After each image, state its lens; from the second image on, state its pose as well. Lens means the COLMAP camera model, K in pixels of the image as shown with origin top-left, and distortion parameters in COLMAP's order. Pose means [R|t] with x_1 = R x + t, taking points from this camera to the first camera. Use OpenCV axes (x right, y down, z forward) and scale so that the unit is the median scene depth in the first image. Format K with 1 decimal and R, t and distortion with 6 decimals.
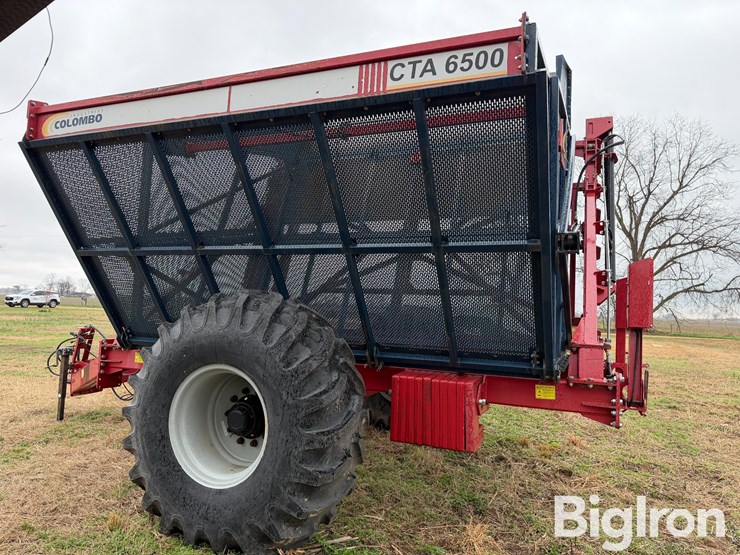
lens RADIAL K [[519.6, 0, 371.1], [0, 519.6, 259.6], [0, 0, 1]] dist [0.002538, -0.000437]
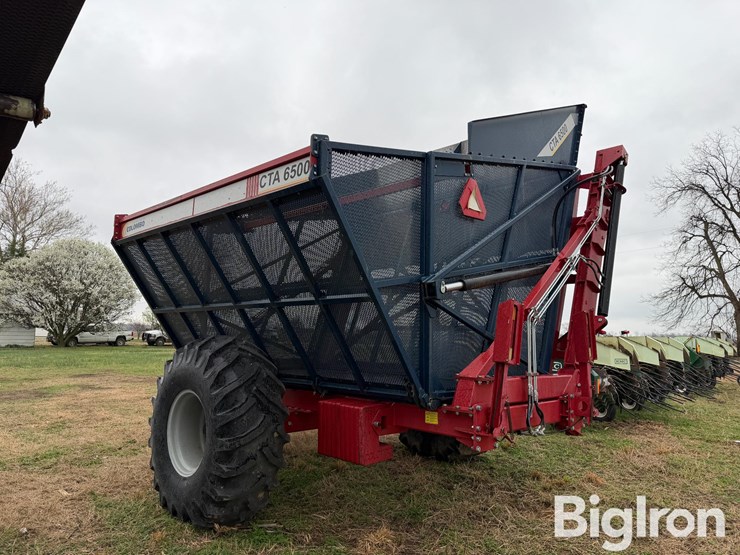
lens RADIAL K [[515.5, 0, 370.0], [0, 515.5, 251.0], [0, 0, 1]] dist [0.001135, -0.002799]
pose [[0.927191, -0.082857, -0.365310, 0.725584], [0.054997, 0.994773, -0.086040, -0.030451], [0.370529, 0.059685, 0.926901, -0.165858]]
